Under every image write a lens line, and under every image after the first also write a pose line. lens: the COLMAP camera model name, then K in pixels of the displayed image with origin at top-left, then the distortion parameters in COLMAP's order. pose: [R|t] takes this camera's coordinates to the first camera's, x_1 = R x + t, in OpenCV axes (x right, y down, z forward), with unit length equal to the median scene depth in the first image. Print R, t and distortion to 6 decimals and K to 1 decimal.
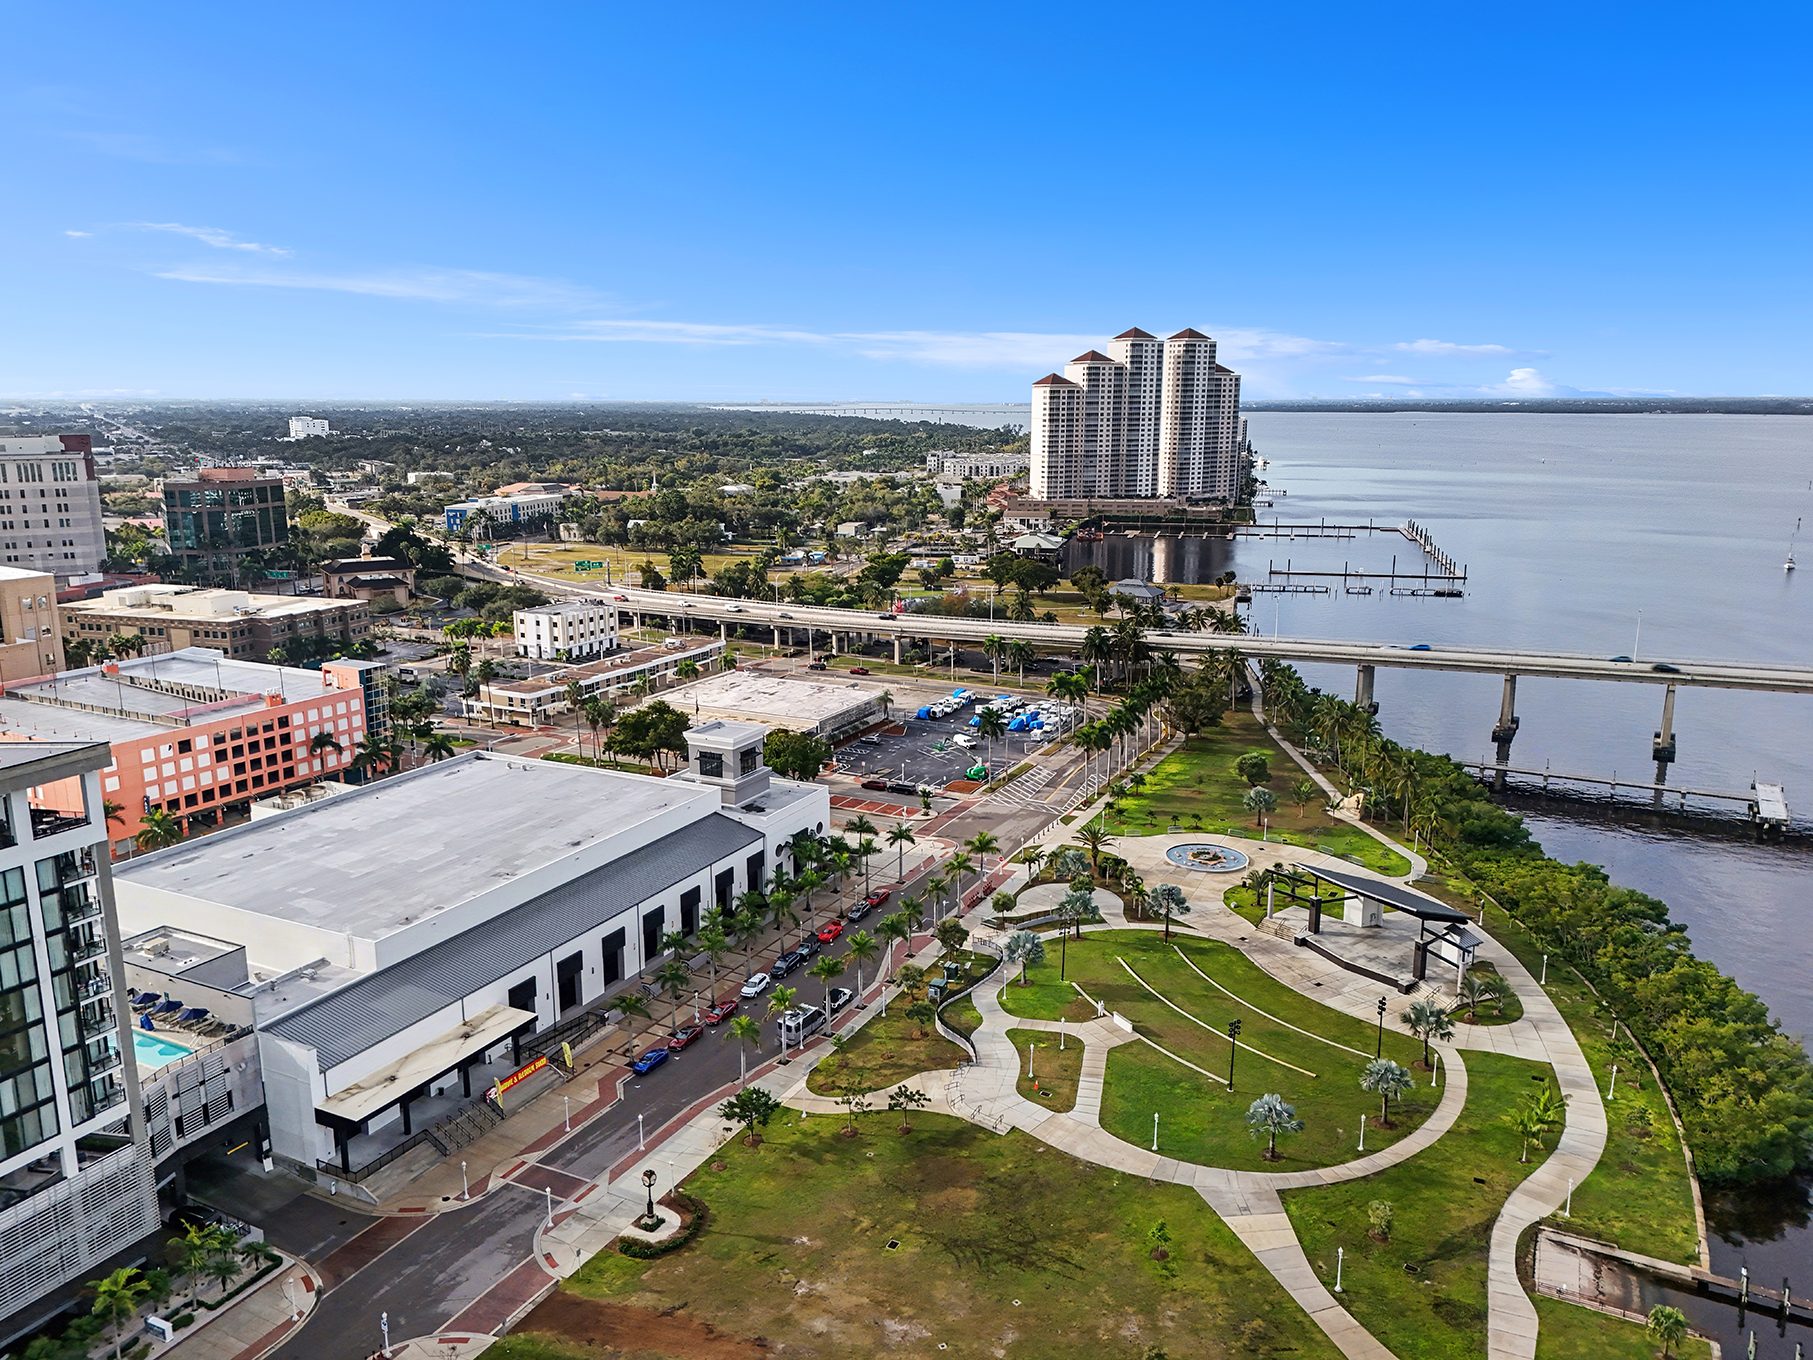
lens RADIAL K [[1306.4, 0, 918.0], [0, 1306.4, 678.0], [0, 0, 1]] dist [0.102497, -0.118325]
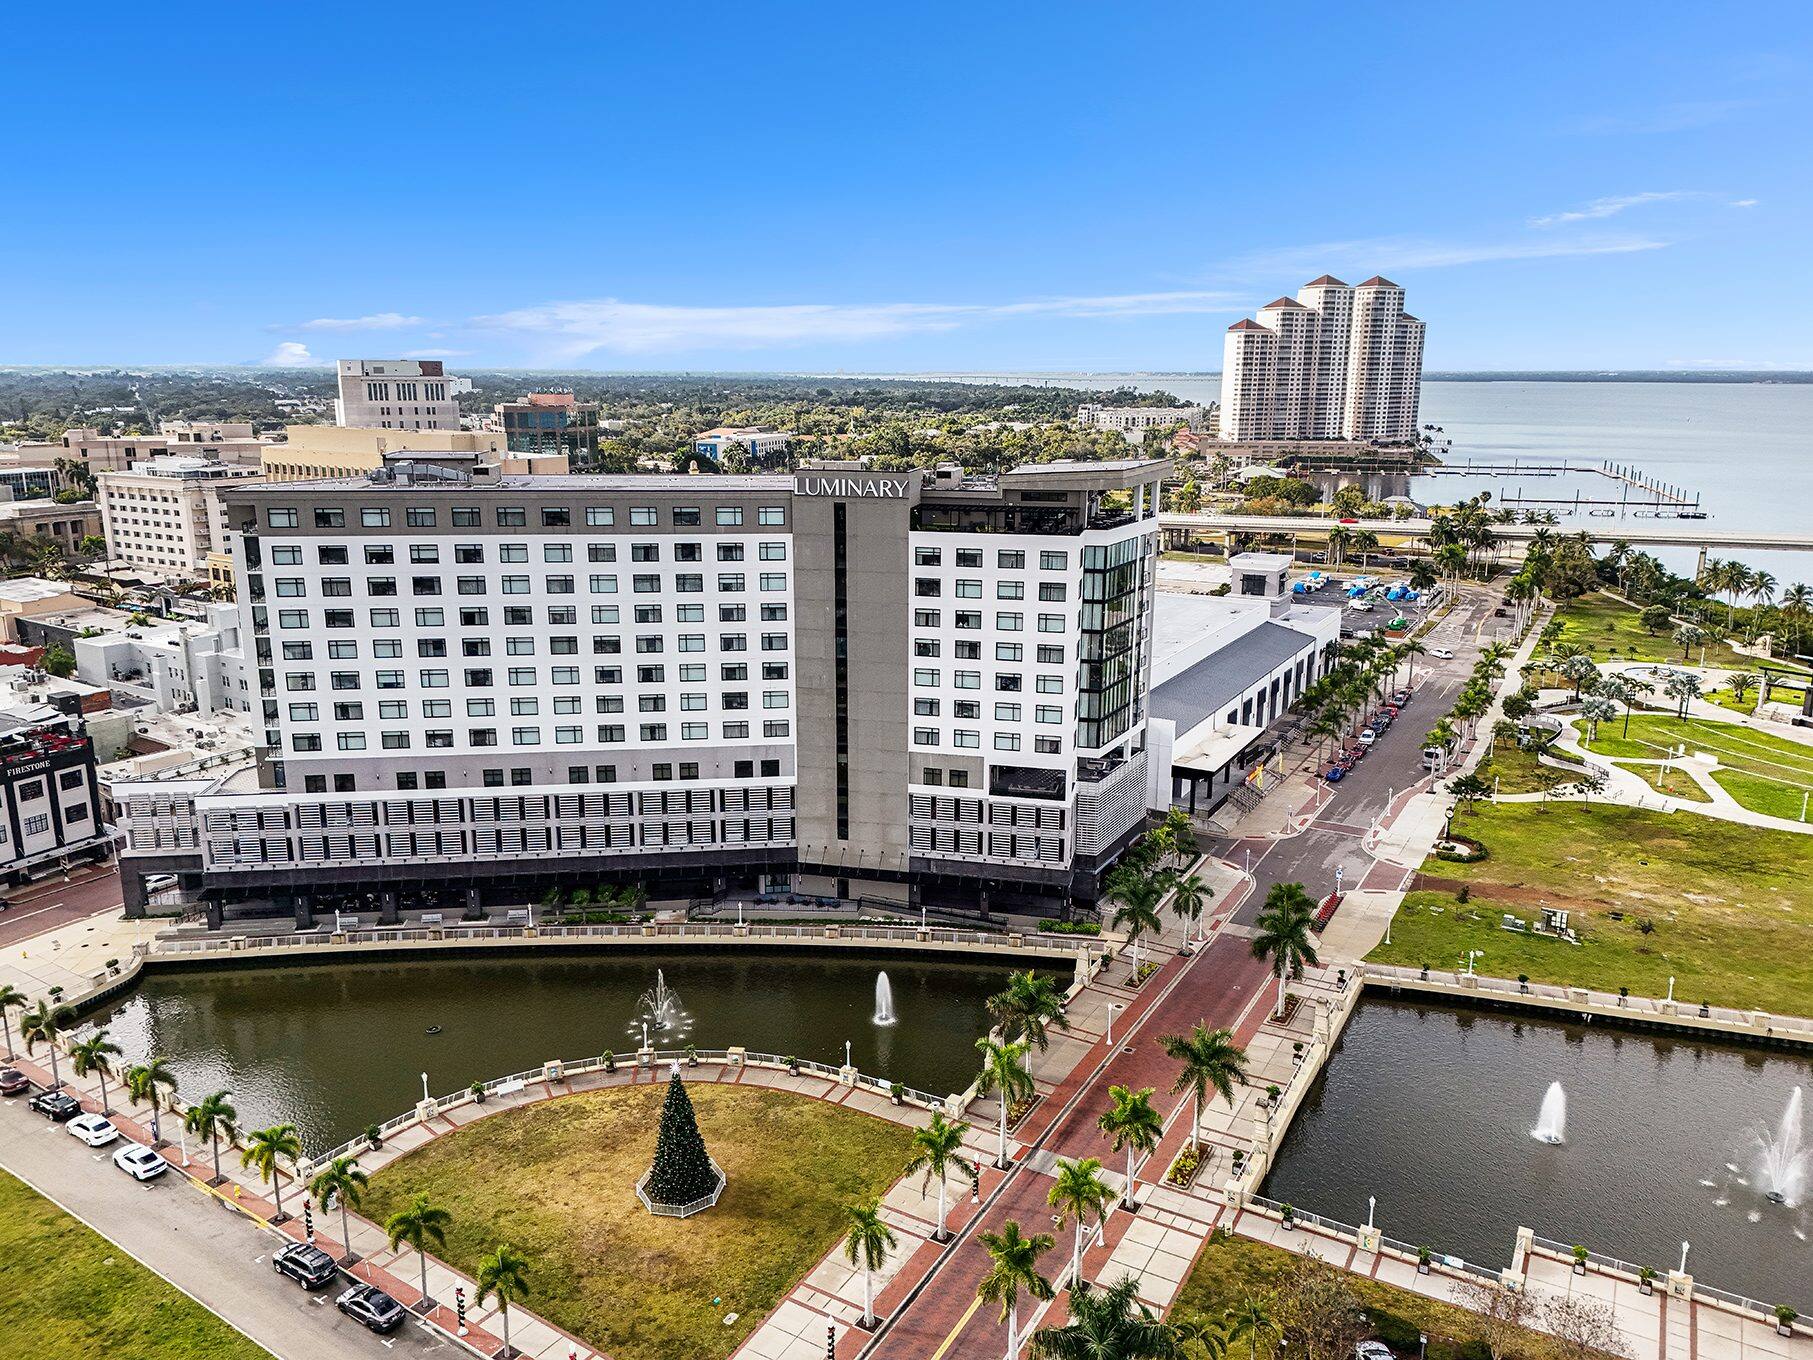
lens RADIAL K [[1305.2, 0, 906.5], [0, 1305.2, 680.0], [0, 0, 1]] dist [0.087105, -0.115113]
pose [[0.998554, 0.017371, -0.050872, -0.169594], [-0.016256, 0.999620, 0.022267, 0.053885], [0.051239, -0.021408, 0.998457, -0.092408]]
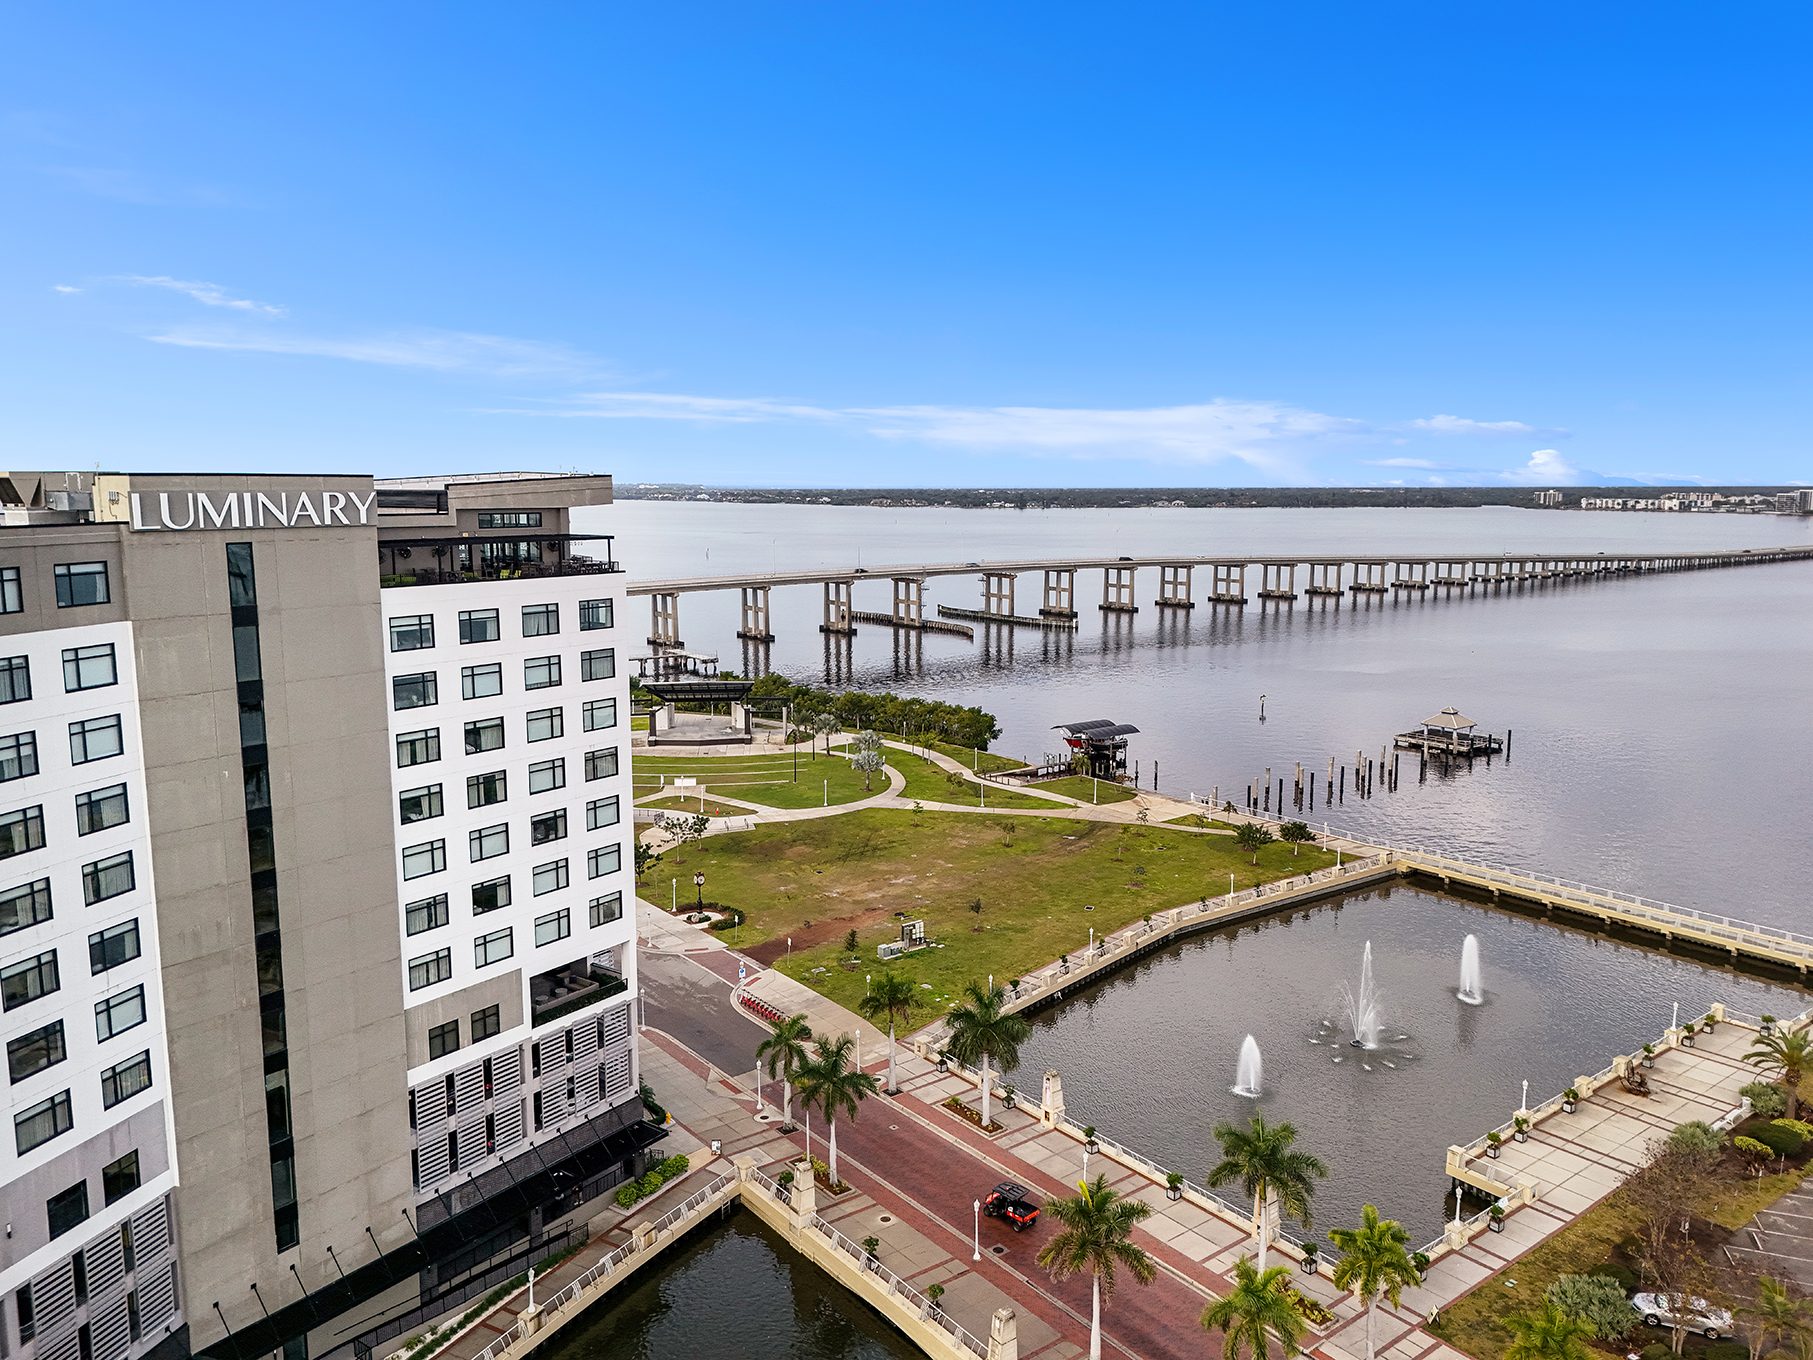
lens RADIAL K [[1332.0, 0, 944.0], [0, 1332.0, 667.2], [0, 0, 1]] dist [0.081217, -0.097028]
pose [[0.415904, -0.123741, 0.900951, -0.290025], [0.181328, 0.982090, 0.051179, 0.040897], [-0.891147, 0.142082, 0.430893, 0.063694]]
